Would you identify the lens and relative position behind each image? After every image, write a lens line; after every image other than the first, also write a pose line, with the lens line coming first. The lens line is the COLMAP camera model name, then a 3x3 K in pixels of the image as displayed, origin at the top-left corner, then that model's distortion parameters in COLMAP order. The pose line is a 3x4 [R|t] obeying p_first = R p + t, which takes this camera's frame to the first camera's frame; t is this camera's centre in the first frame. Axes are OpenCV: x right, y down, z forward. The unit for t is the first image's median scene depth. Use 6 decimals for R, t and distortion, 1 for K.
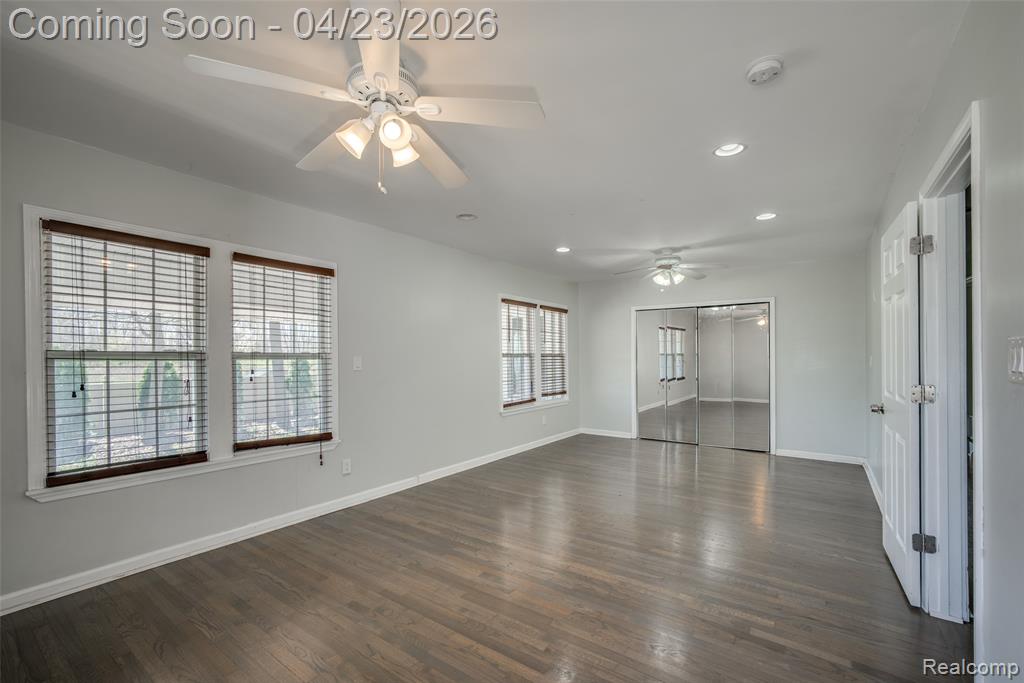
lens RADIAL K [[445.1, 0, 516.0], [0, 445.1, 348.2], [0, 0, 1]] dist [-0.047773, 0.020427]
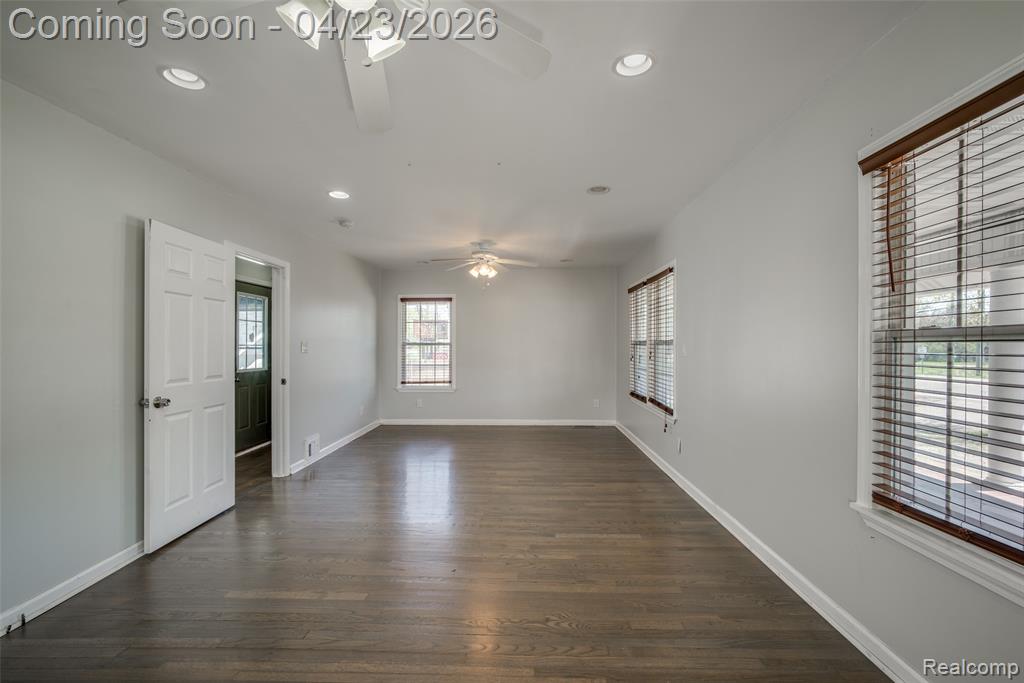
lens RADIAL K [[445.1, 0, 516.0], [0, 445.1, 348.2], [0, 0, 1]] dist [-0.047773, 0.020427]
pose [[-0.832849, 0.003374, -0.553490, 0.549902], [0.005646, 0.999981, -0.002400, 0.033698], [0.553471, -0.005123, -0.832853, 1.719476]]
